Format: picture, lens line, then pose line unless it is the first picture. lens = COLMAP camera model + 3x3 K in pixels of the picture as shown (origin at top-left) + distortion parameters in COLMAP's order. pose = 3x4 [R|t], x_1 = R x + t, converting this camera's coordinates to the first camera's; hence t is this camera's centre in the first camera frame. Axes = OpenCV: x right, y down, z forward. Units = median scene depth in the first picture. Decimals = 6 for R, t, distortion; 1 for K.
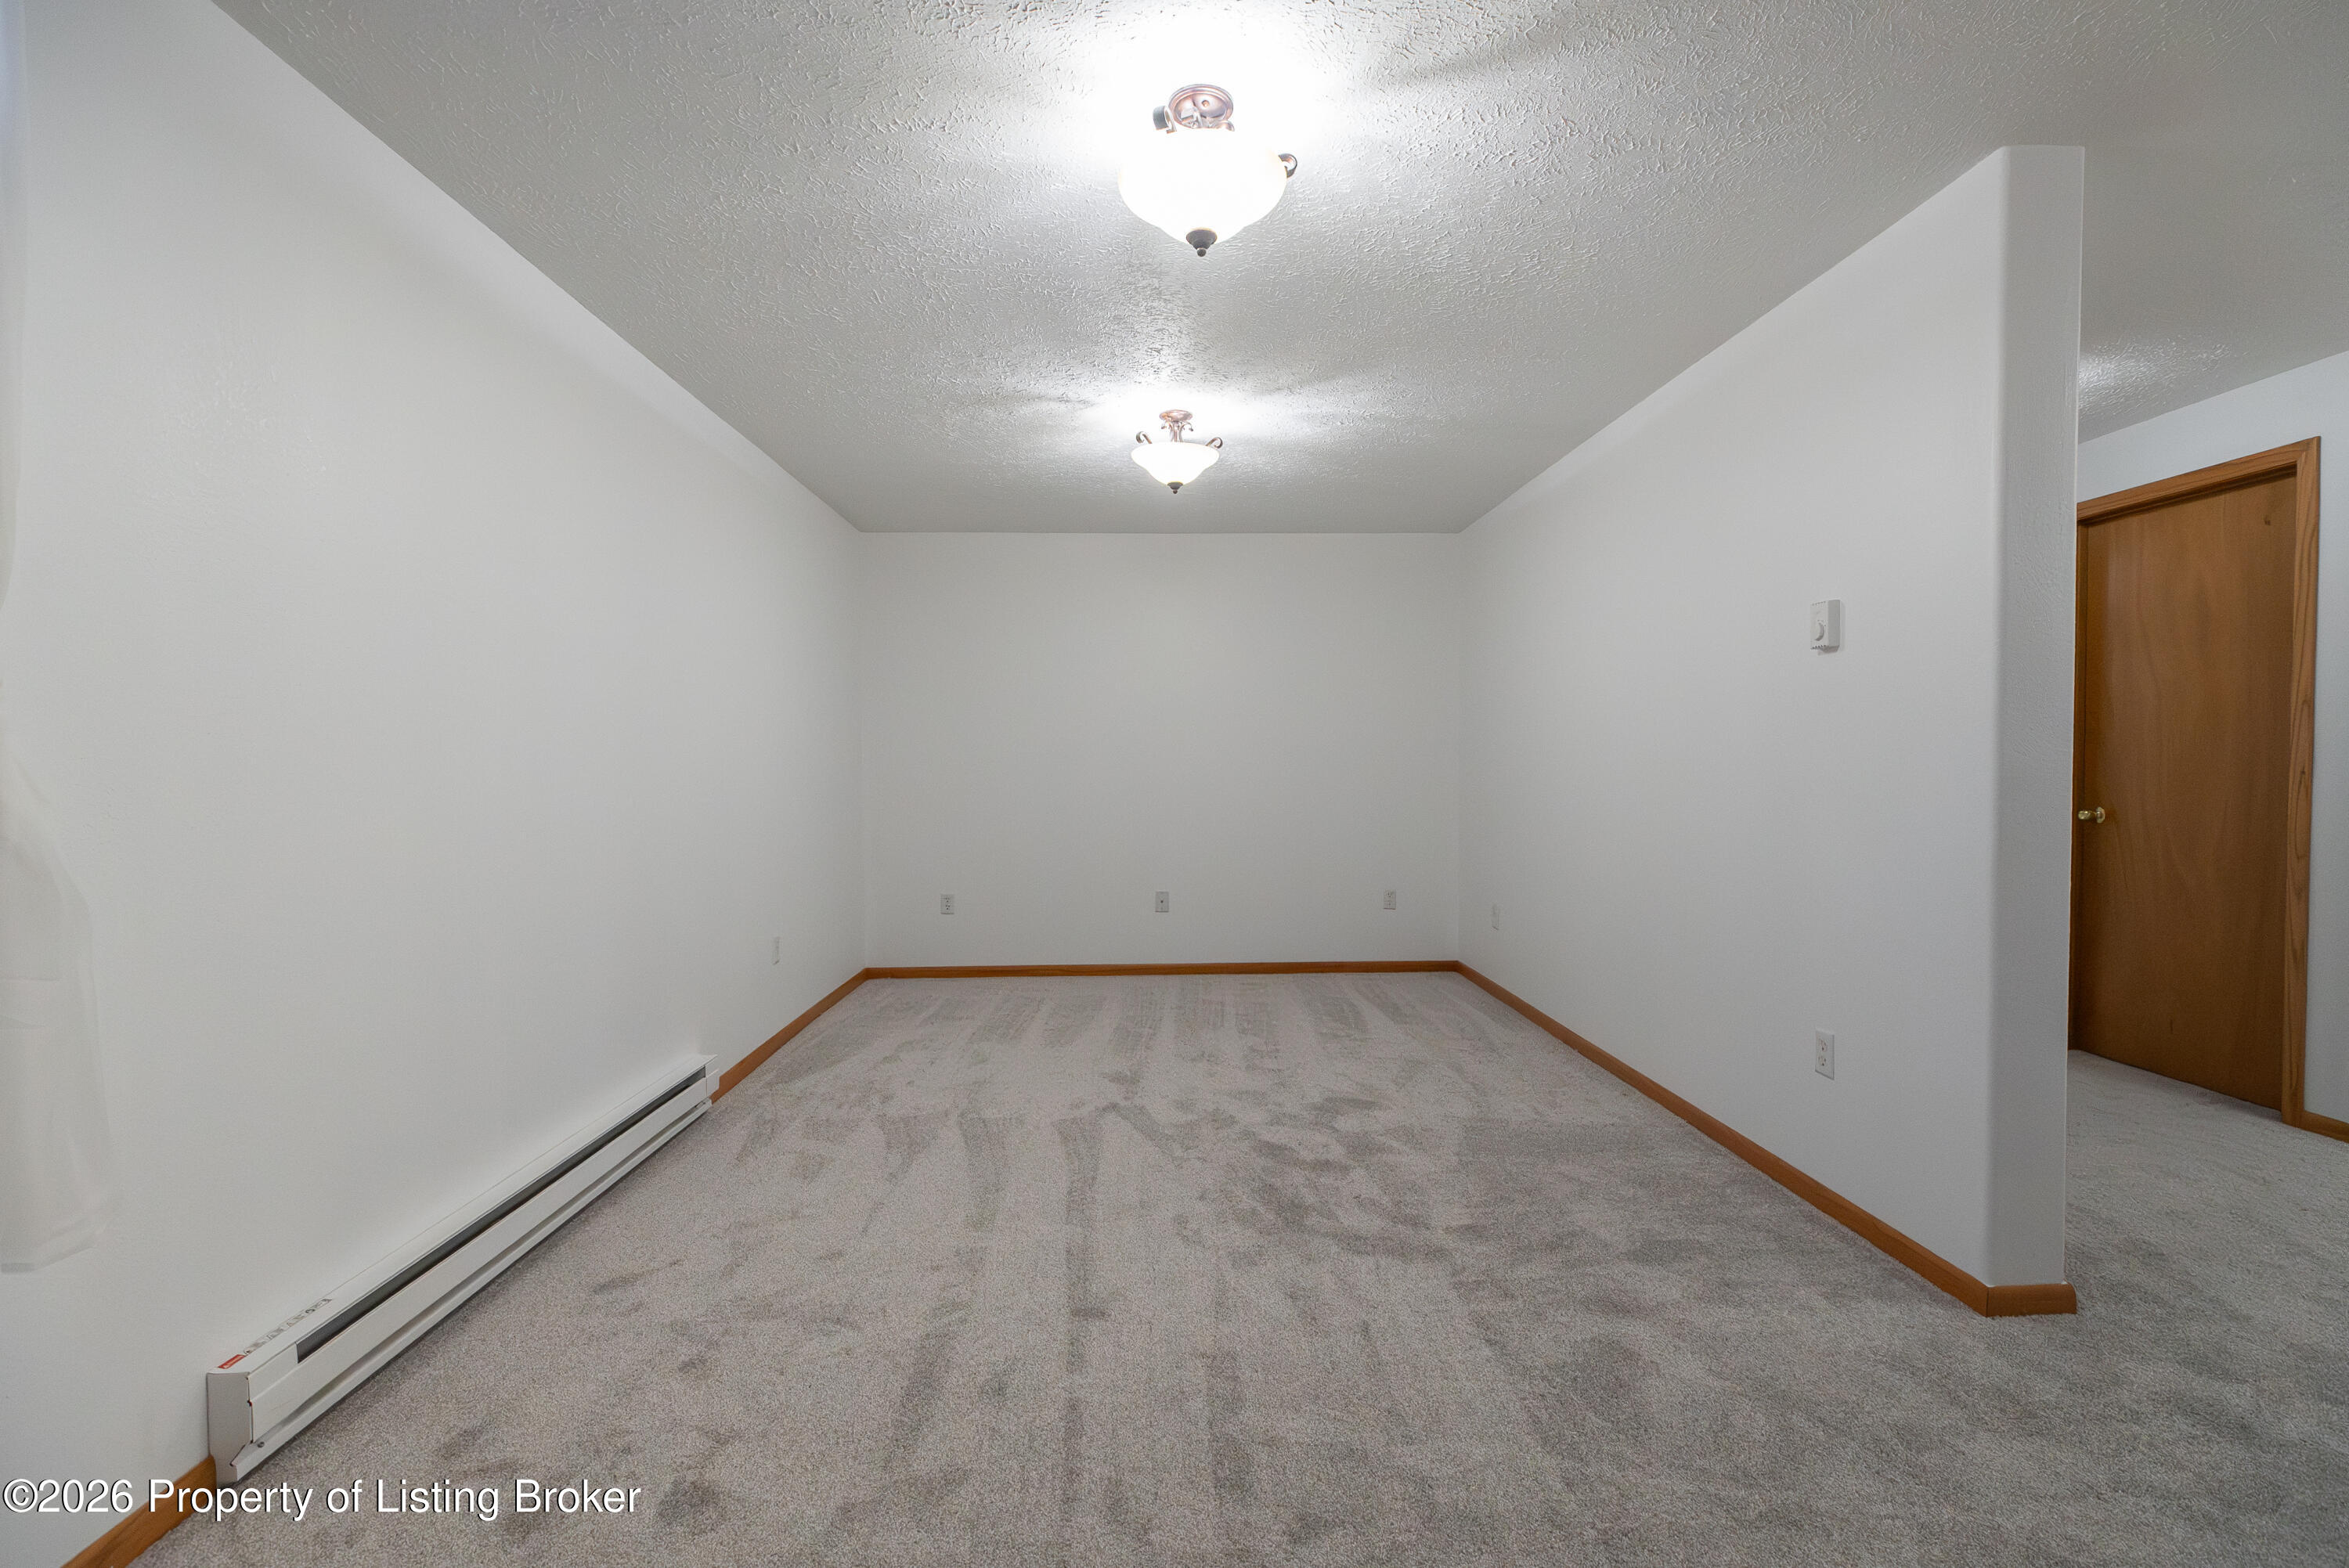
lens RADIAL K [[1064.0, 0, 1180.3], [0, 1064.0, 784.6], [0, 0, 1]] dist [-0.003099, 0.001238]
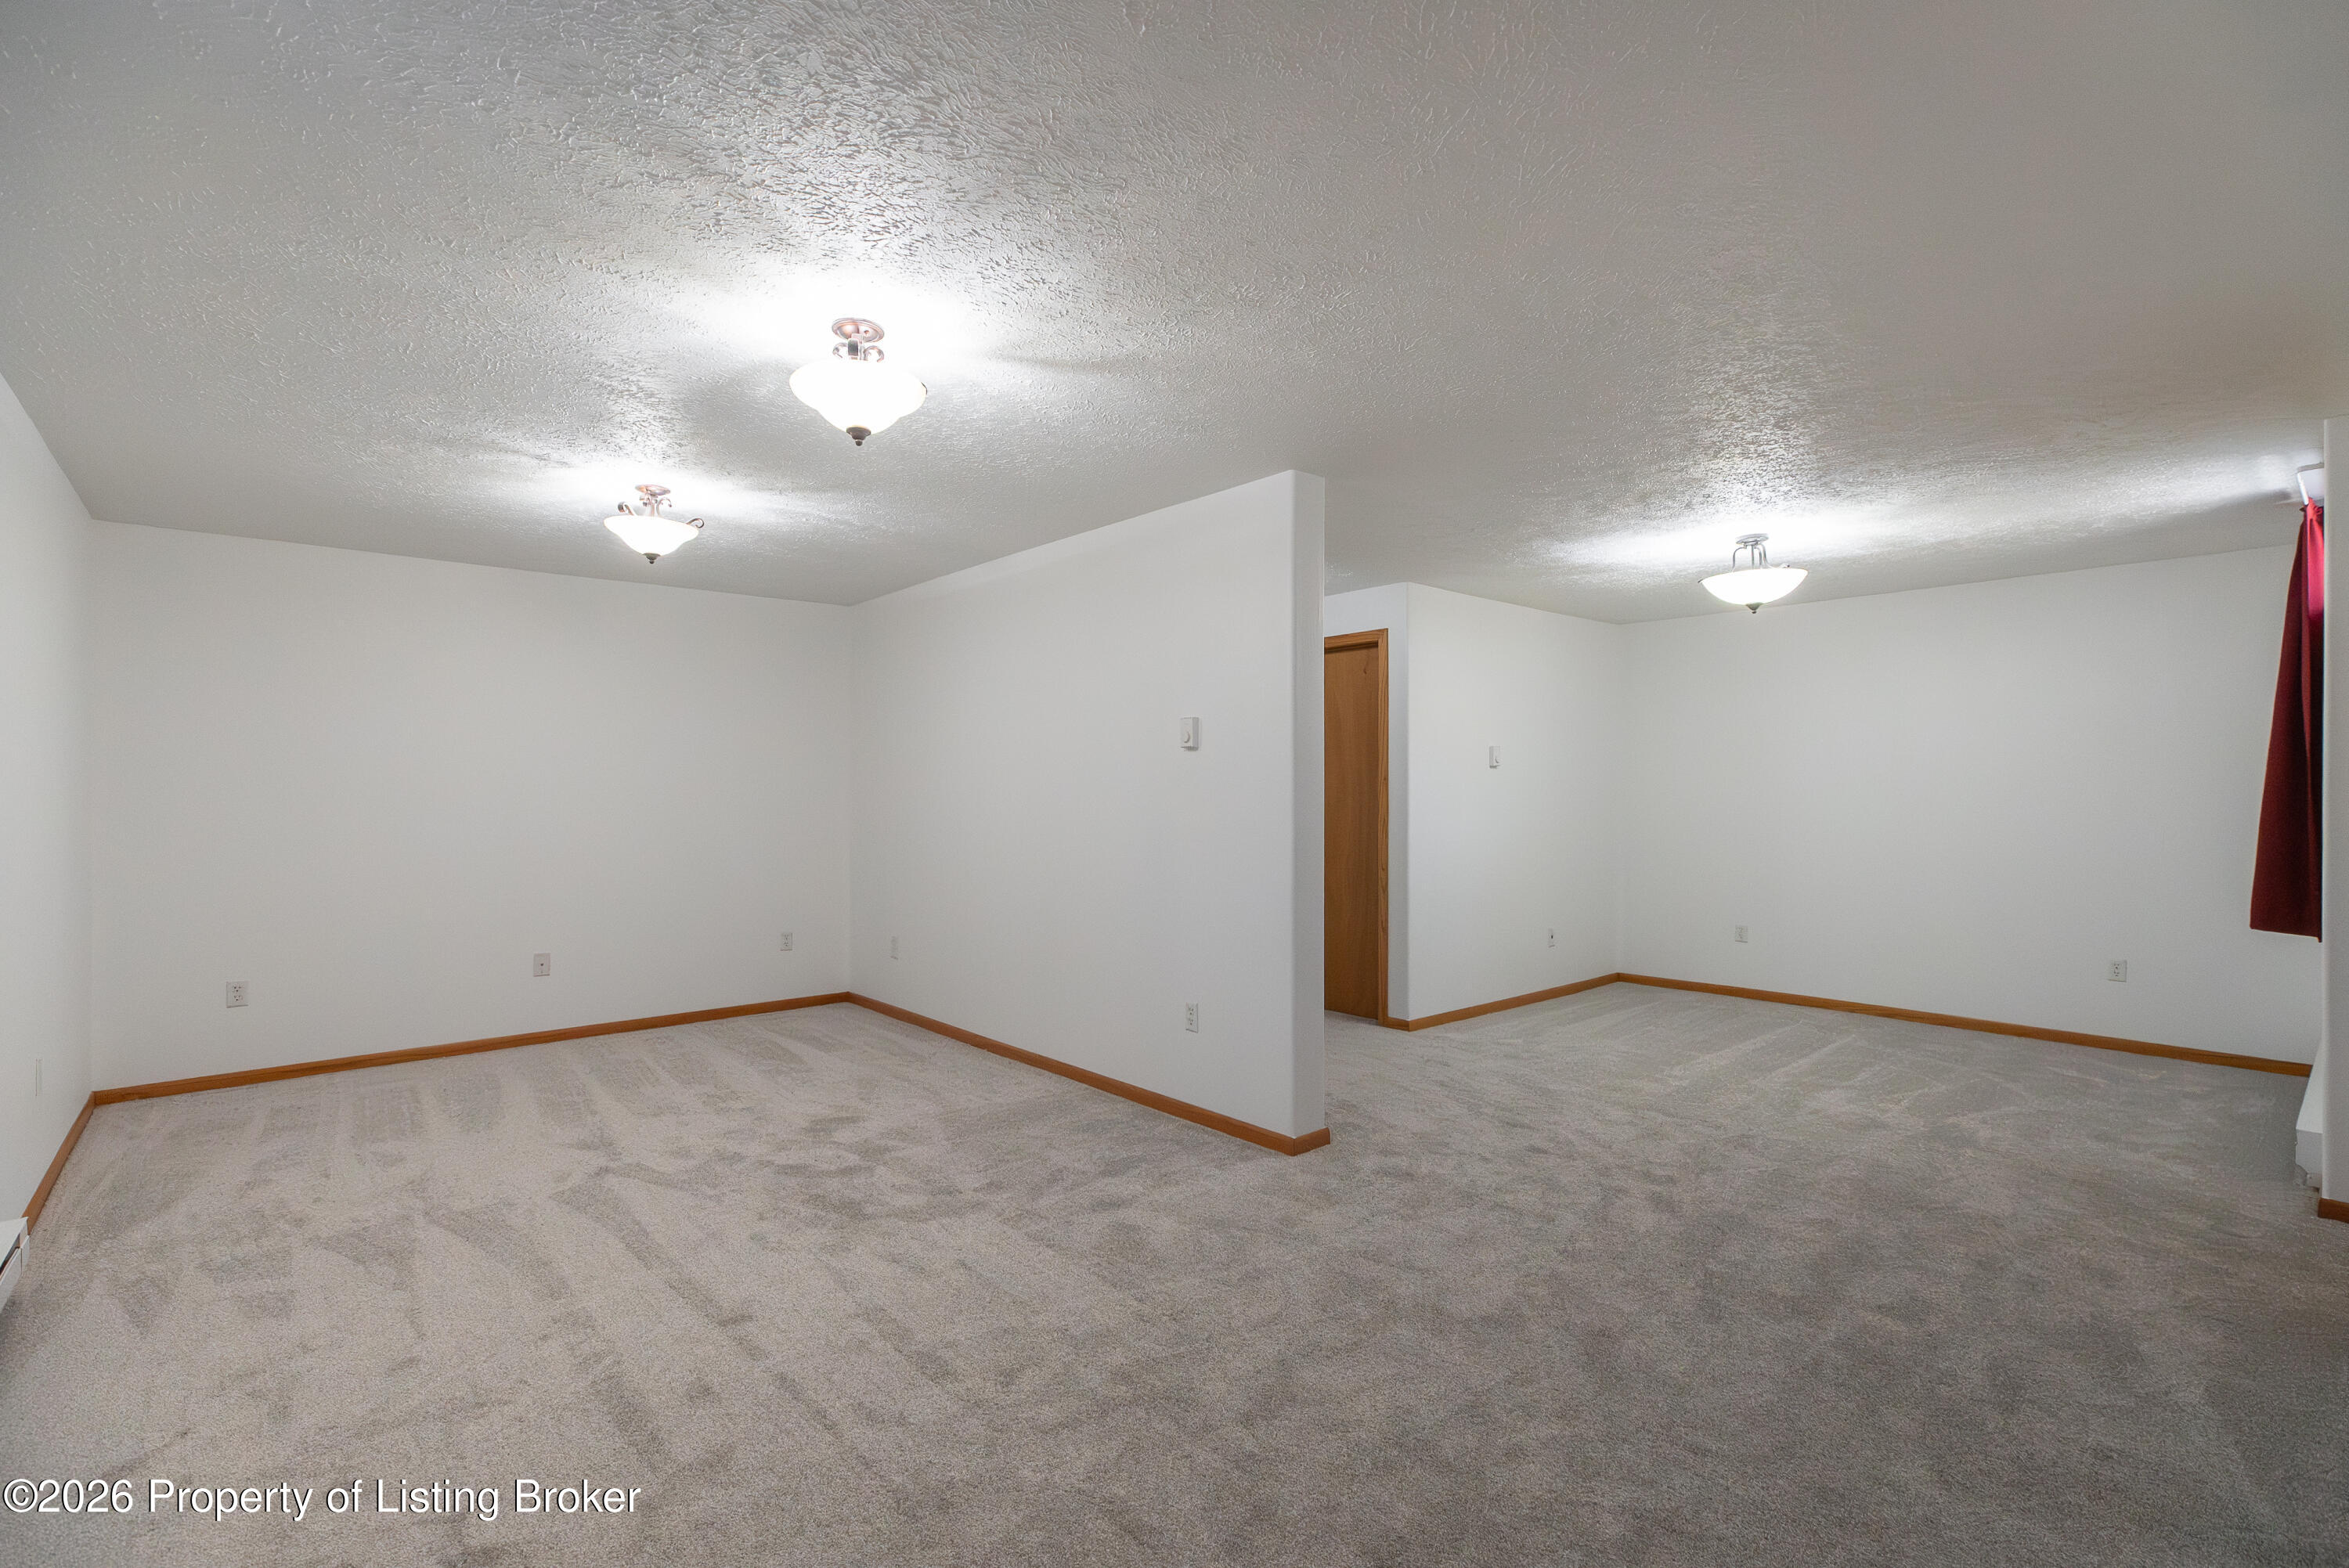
lens RADIAL K [[1064.0, 0, 1180.3], [0, 1064.0, 784.6], [0, 0, 1]] dist [-0.003099, 0.001238]
pose [[0.777261, 0.005680, 0.629152, -0.352565], [0.012162, 0.999637, -0.024050, -0.038637], [-0.629060, 0.026345, 0.776910, -0.167510]]
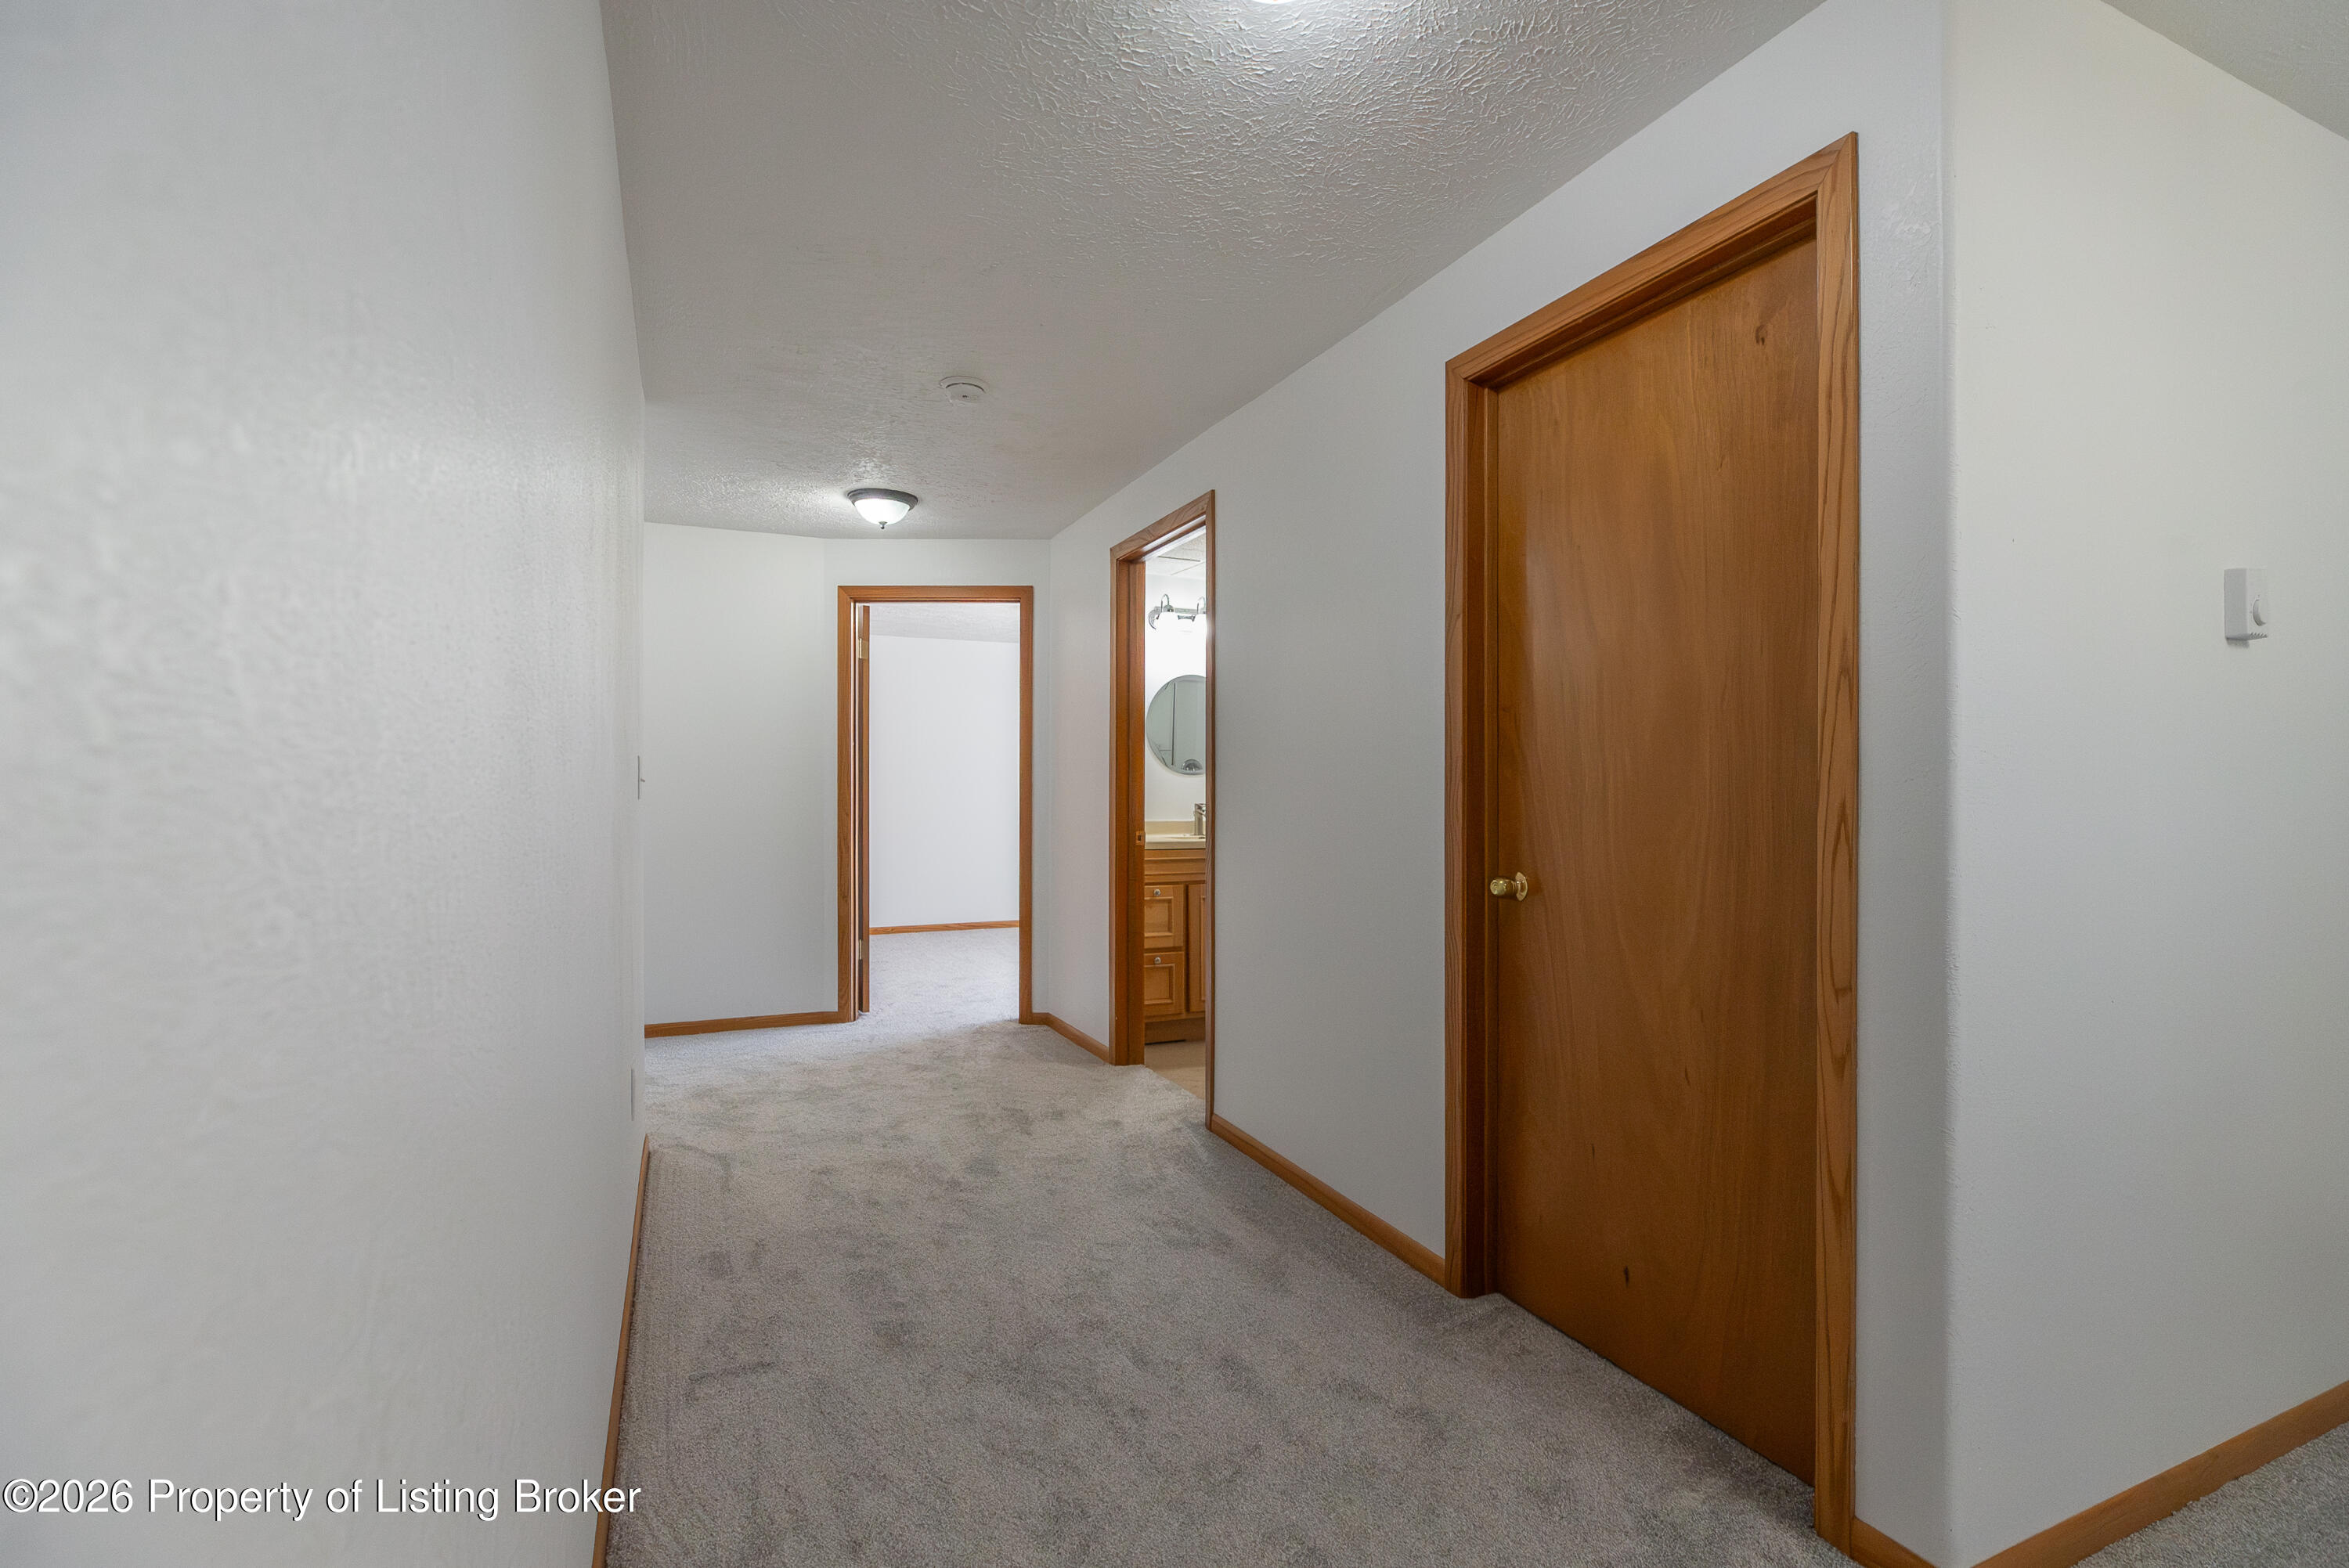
lens RADIAL K [[1068.7, 0, 1185.1], [0, 1068.7, 784.7], [0, 0, 1]] dist [-0.001849, 0.000835]
pose [[0.923183, 0.004547, 0.384334, 0.713121], [0.005390, 0.999679, -0.024773, -0.019587], [-0.384323, 0.024941, 0.922862, 0.801781]]
